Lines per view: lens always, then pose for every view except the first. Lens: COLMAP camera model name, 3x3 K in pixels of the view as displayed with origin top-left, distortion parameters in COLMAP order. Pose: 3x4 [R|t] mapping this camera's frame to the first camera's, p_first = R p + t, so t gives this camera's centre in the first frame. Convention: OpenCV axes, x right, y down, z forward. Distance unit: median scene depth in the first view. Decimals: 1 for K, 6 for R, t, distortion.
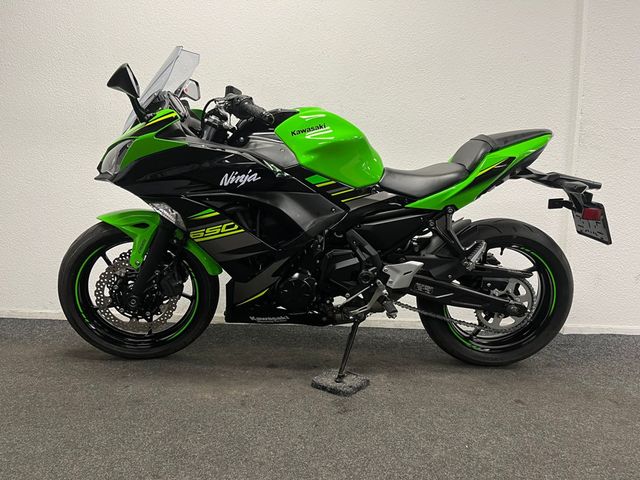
lens RADIAL K [[491.0, 0, 324.0], [0, 491.0, 239.6], [0, 0, 1]] dist [0.059697, -0.064780]
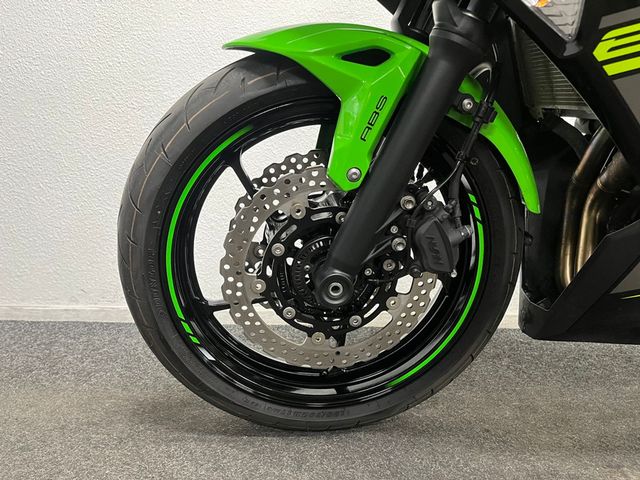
lens RADIAL K [[491.0, 0, 317.1], [0, 491.0, 239.7], [0, 0, 1]] dist [0.059697, -0.064780]
pose [[0.999349, -0.017425, -0.031602, -0.365847], [0.018639, 0.999083, 0.038534, 0.073244], [0.030902, -0.039098, 0.998757, 0.621644]]
